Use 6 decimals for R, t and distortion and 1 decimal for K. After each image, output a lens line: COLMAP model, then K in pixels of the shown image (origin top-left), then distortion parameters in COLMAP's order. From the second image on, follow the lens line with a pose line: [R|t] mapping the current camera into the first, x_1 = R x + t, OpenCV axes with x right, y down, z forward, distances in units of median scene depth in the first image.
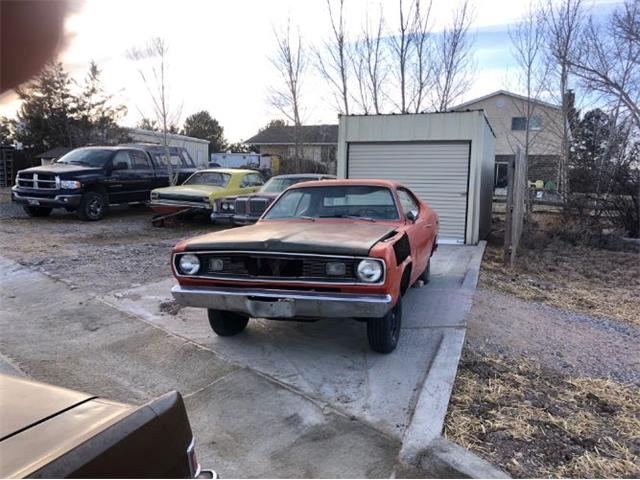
lens RADIAL K [[511.6, 0, 308.8], [0, 511.6, 235.2], [0, 0, 1]] dist [0.033332, -0.038057]
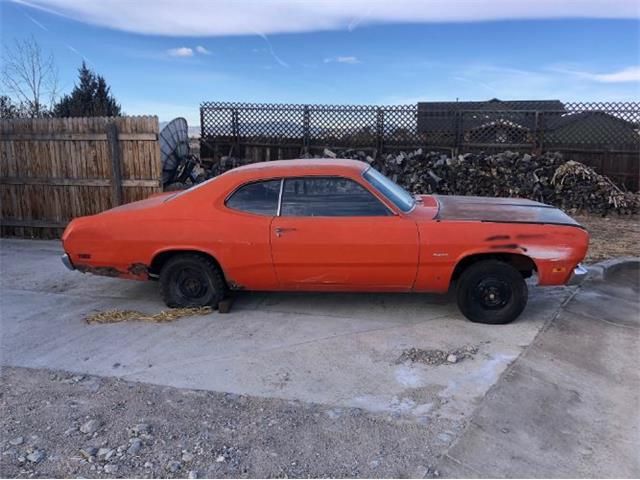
lens RADIAL K [[511.6, 0, 318.4], [0, 511.6, 238.9], [0, 0, 1]] dist [0.033332, -0.038057]
pose [[-0.178124, -0.188930, 0.965700, -0.443821], [0.102879, 0.972441, 0.209225, -0.089506], [-0.978615, 0.136619, -0.153778, 0.637152]]
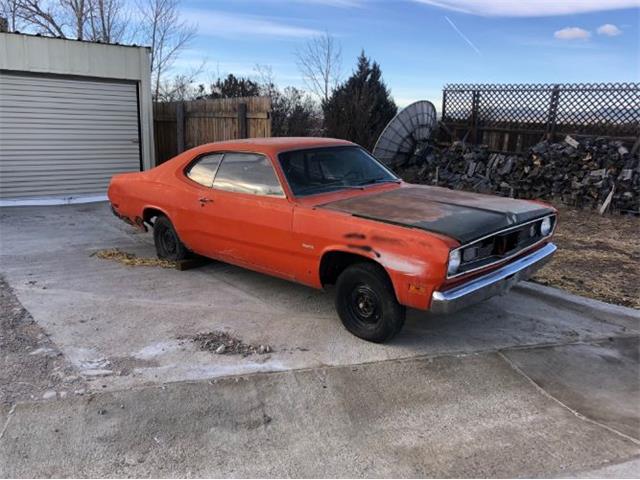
lens RADIAL K [[511.6, 0, 319.0], [0, 511.6, 243.1], [0, 0, 1]] dist [0.033332, -0.038057]
pose [[0.443263, -0.198787, 0.874072, -0.384008], [0.071785, 0.979841, 0.186438, -0.051300], [-0.893513, -0.019896, 0.448597, 0.310129]]
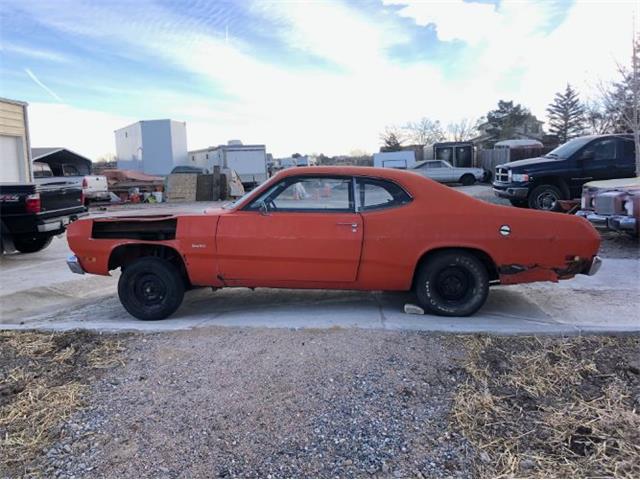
lens RADIAL K [[511.6, 0, 318.6], [0, 511.6, 244.6], [0, 0, 1]] dist [0.033332, -0.038057]
pose [[0.275408, 0.112604, -0.954710, 0.514366], [-0.089761, 0.991790, 0.091084, -0.028438], [0.957128, 0.060610, 0.283254, 0.403845]]
